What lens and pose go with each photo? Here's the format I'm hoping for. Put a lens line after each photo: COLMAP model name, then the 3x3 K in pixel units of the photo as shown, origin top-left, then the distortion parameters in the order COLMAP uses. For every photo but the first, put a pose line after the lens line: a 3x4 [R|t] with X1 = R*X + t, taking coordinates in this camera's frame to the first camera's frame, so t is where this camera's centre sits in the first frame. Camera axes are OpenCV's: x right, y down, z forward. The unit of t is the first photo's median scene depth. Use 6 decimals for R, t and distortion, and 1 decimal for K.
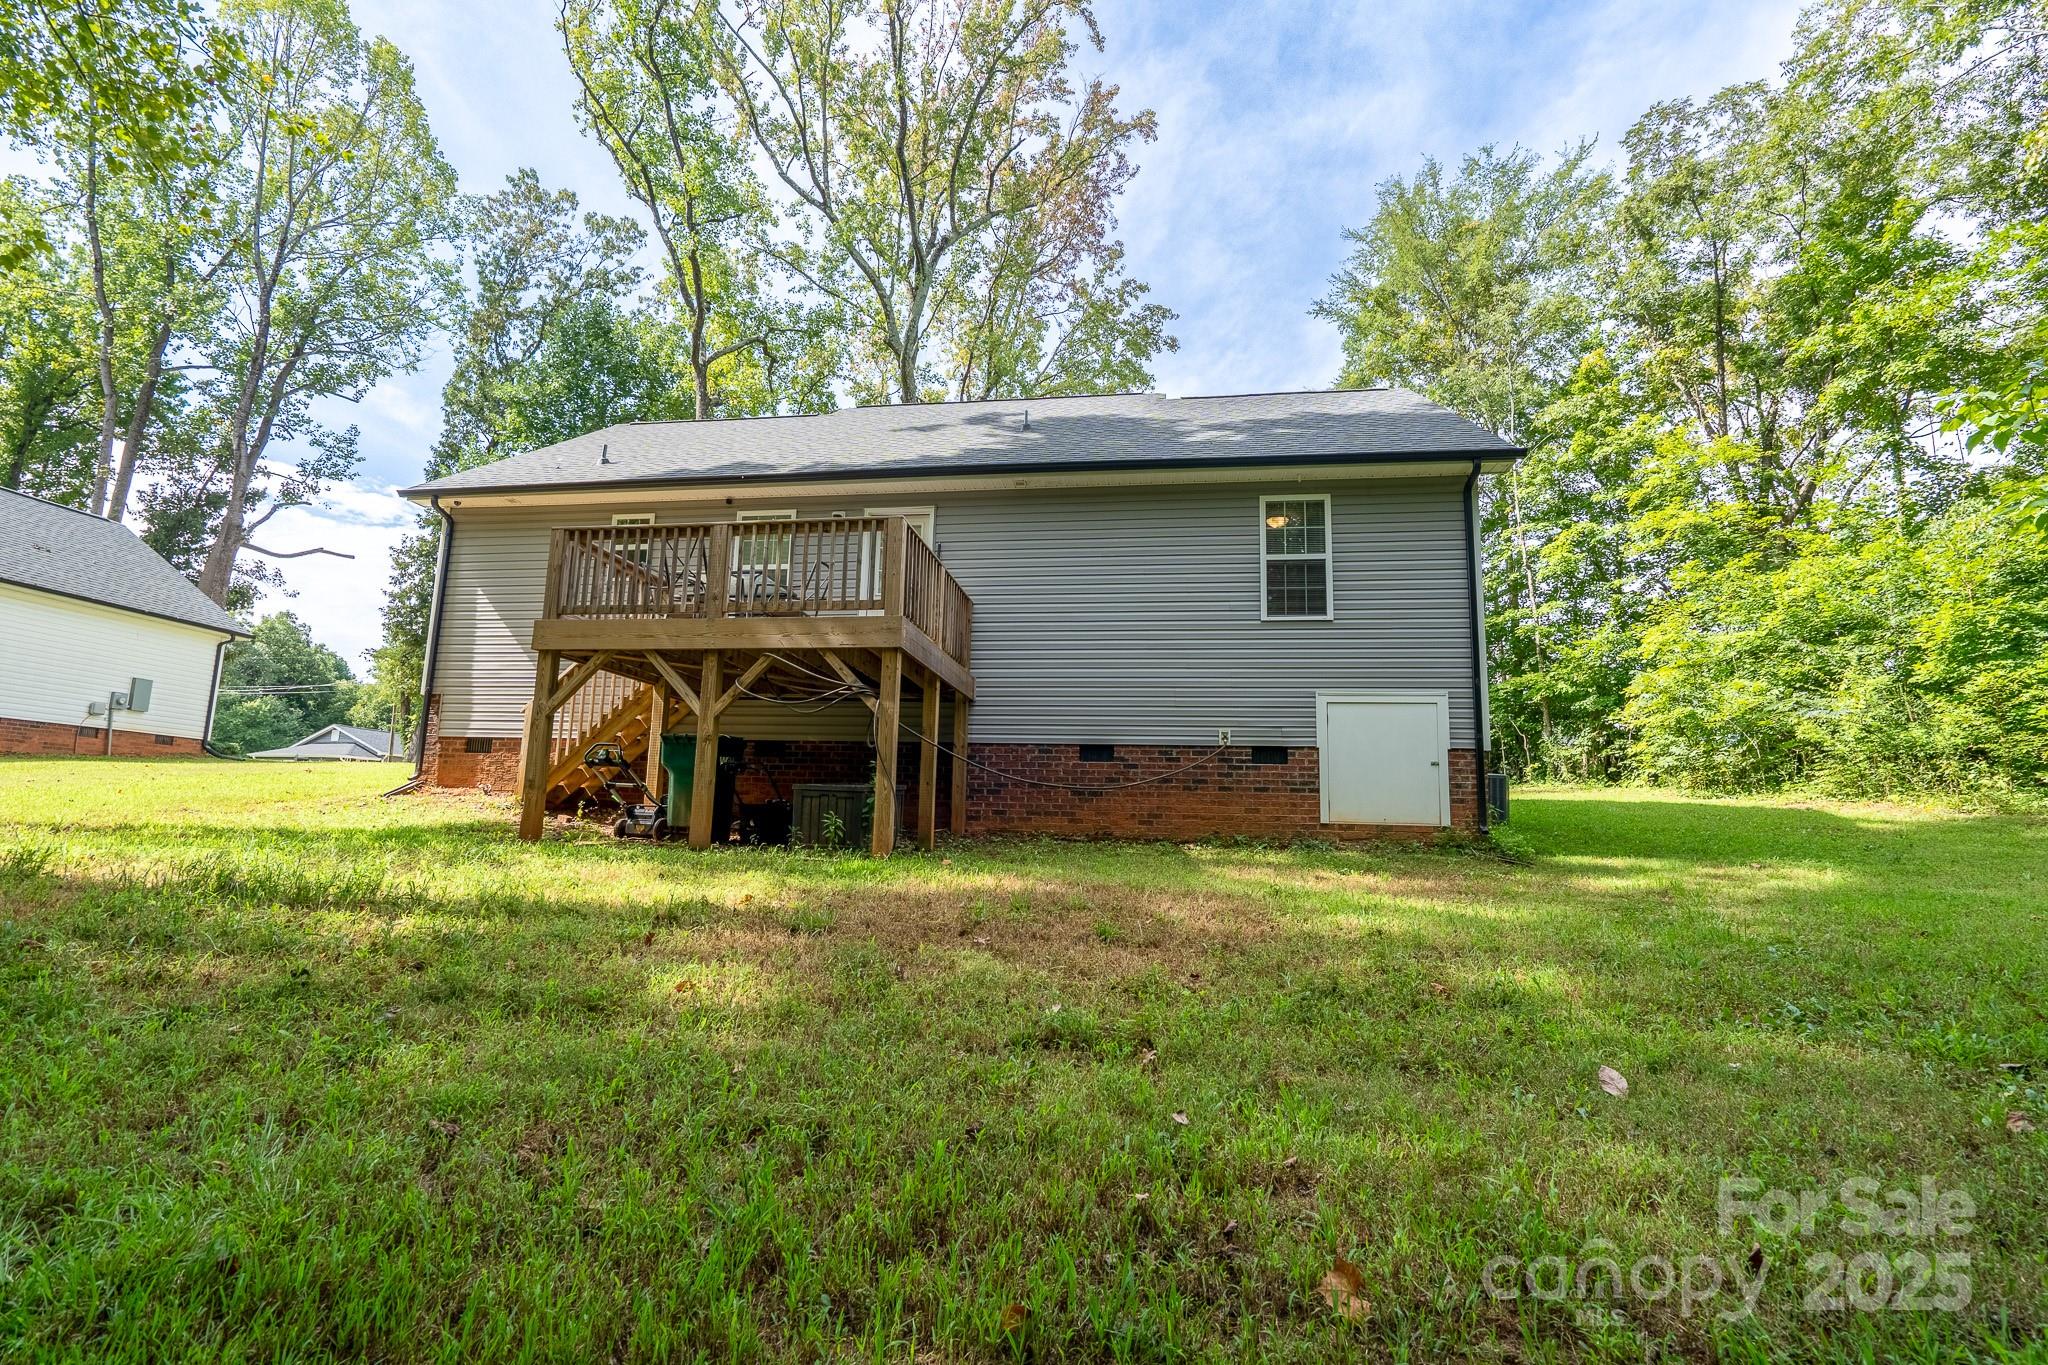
lens RADIAL K [[931.1, 0, 1007.5], [0, 931.1, 699.7], [0, 0, 1]] dist [-0.007562, 0.004119]
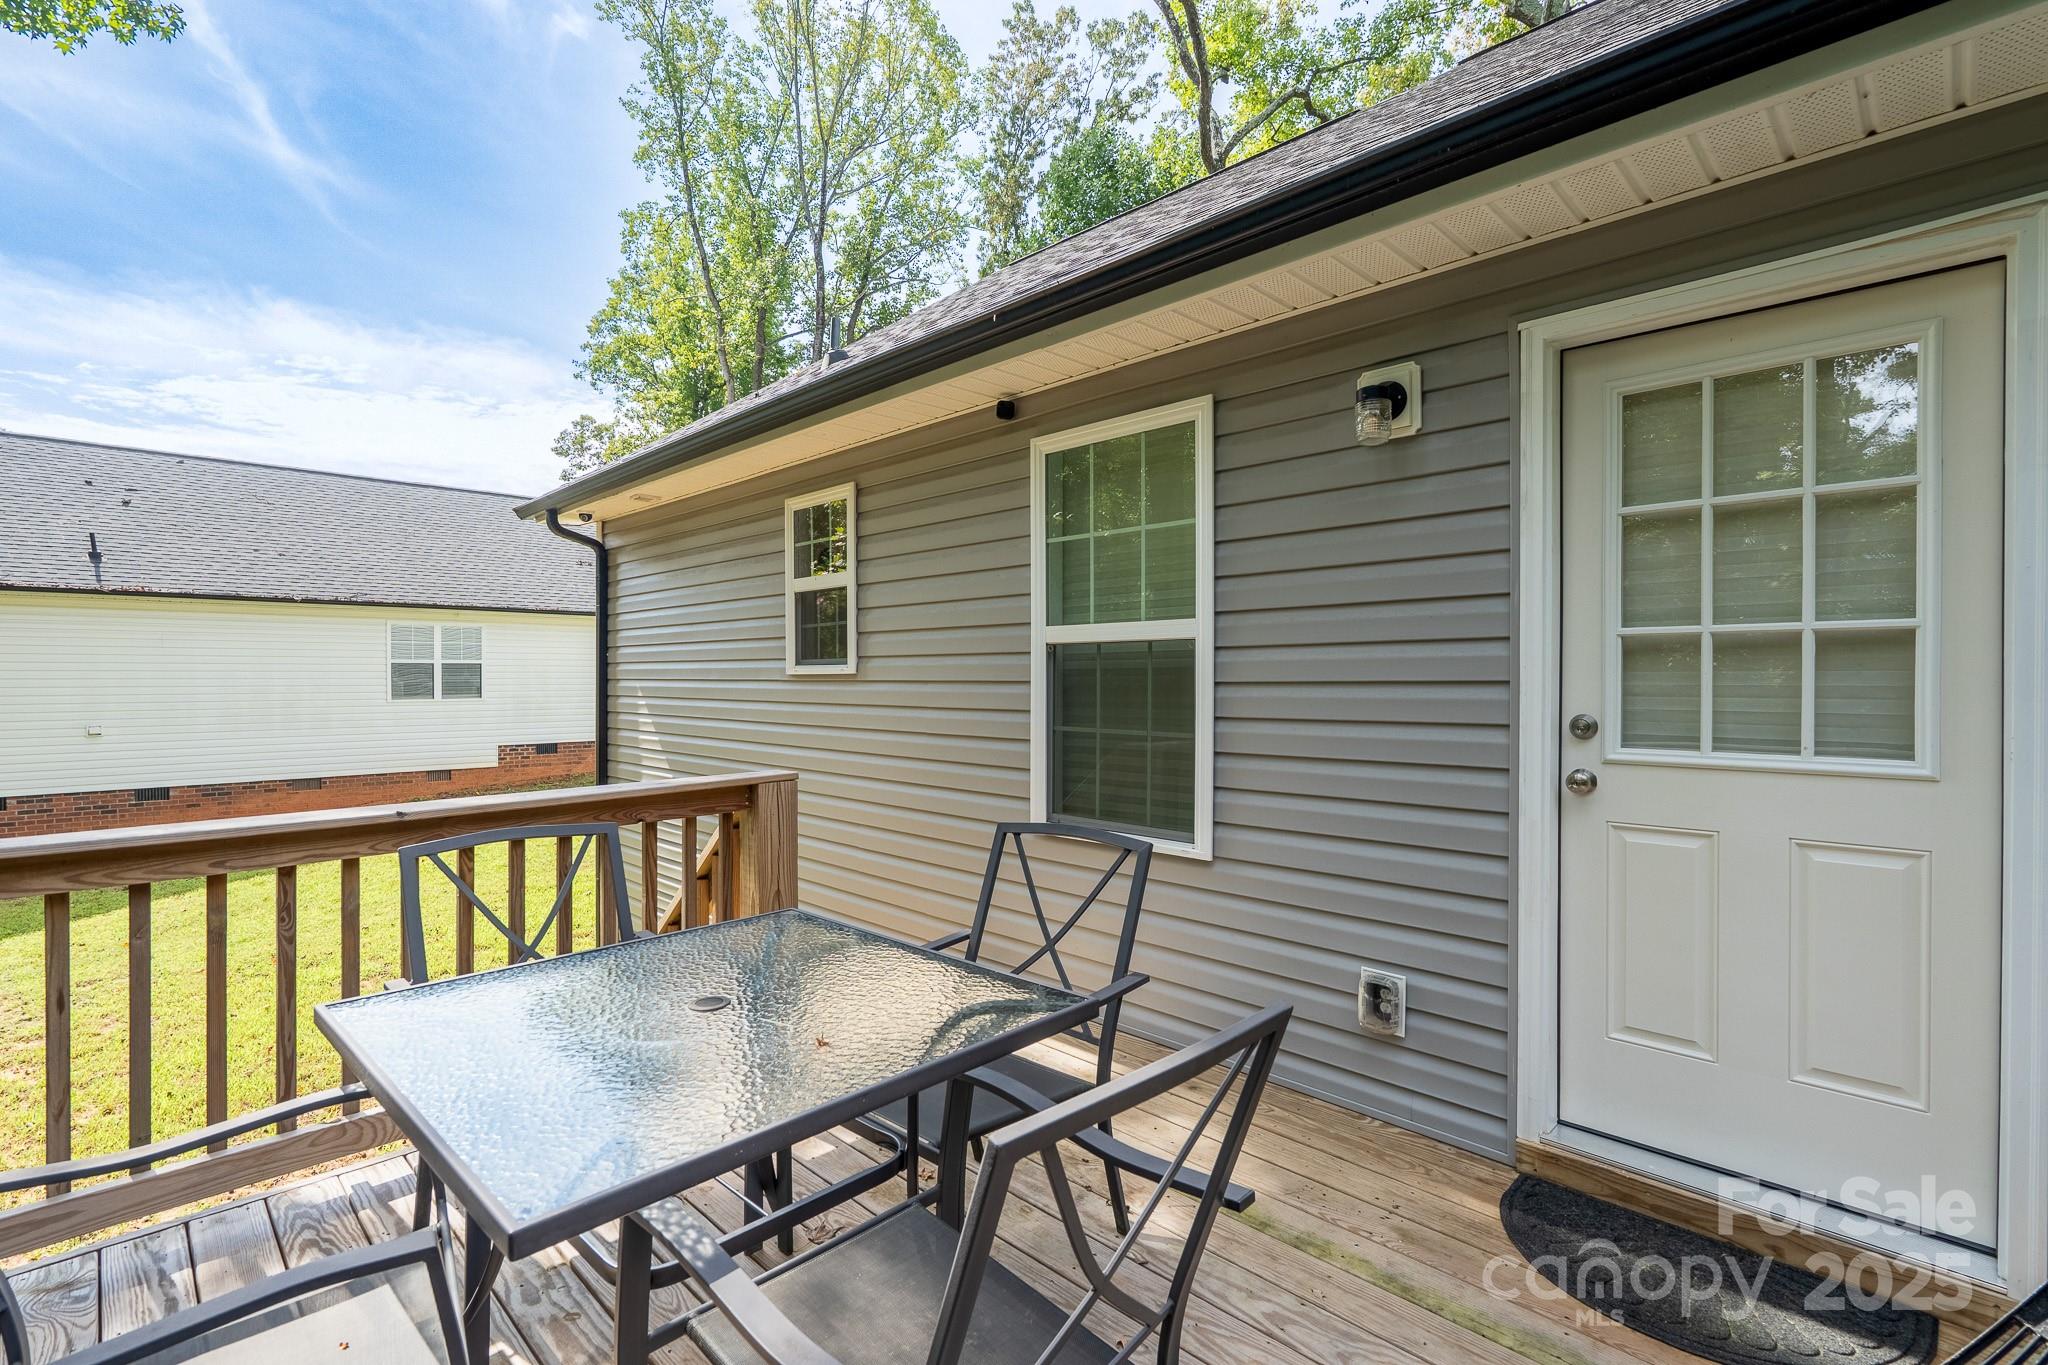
lens RADIAL K [[931.1, 0, 1020.7], [0, 931.1, 673.4], [0, 0, 1]] dist [-0.007562, 0.004119]
pose [[0.807838, -0.029384, -0.588672, -0.120429], [0.107925, 0.989245, 0.098726, -0.157891], [0.579440, -0.143287, 0.802321, 0.746608]]
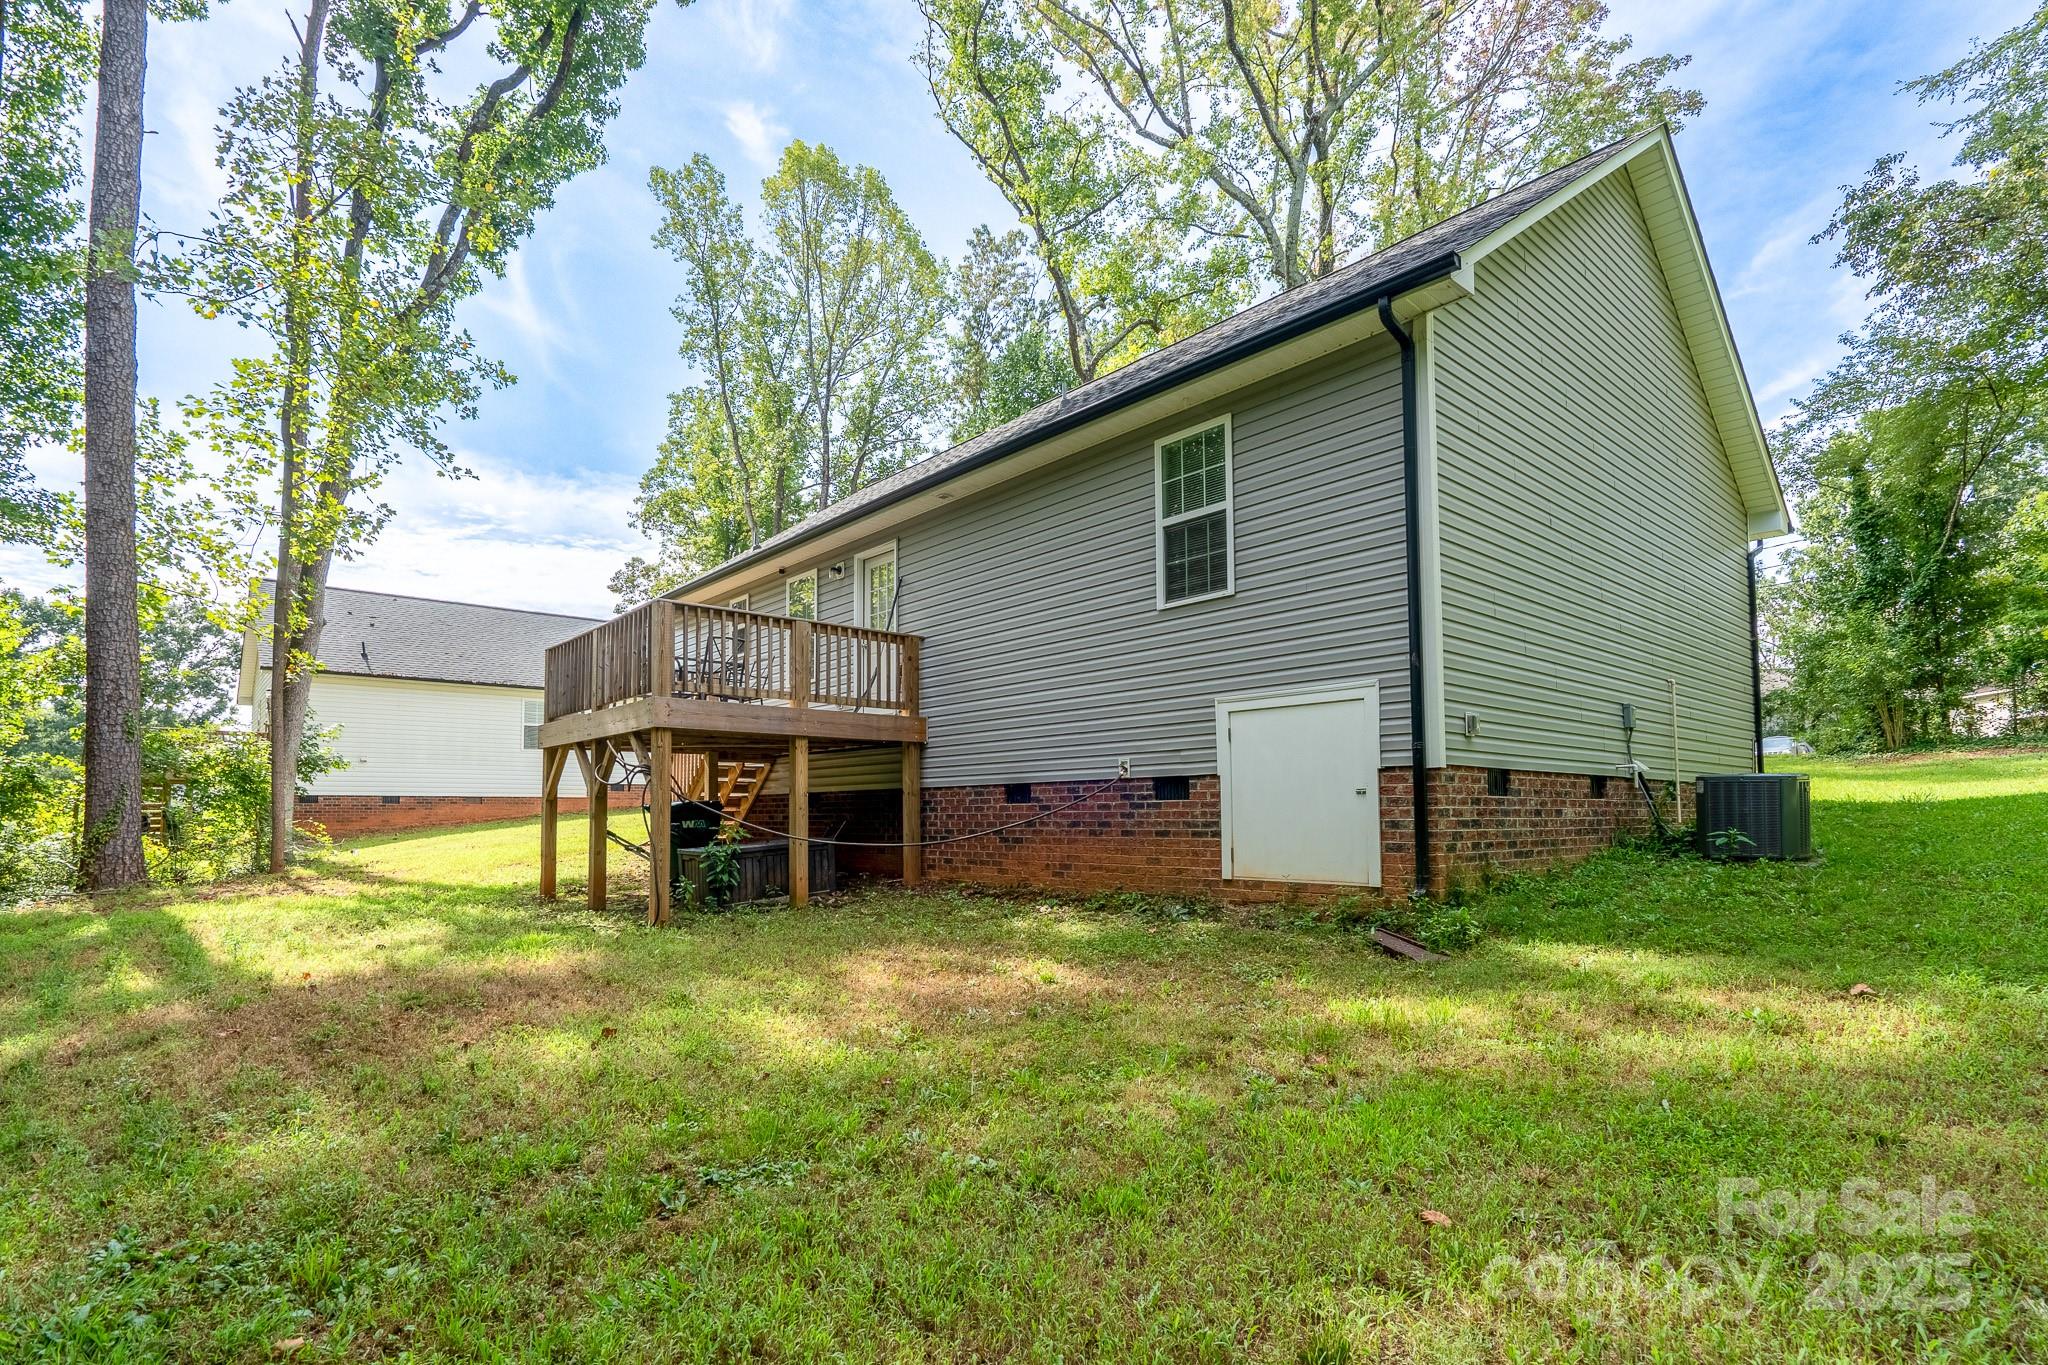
lens RADIAL K [[996.7, 0, 996.5], [0, 996.7, 758.3], [0, 0, 1]] dist [-0.006134, 0.000784]
pose [[0.758047, -0.069912, -0.648443, 0.619735], [0.120383, 0.992153, 0.033761, -0.007959], [0.640994, -0.103654, 0.760515, 0.259262]]
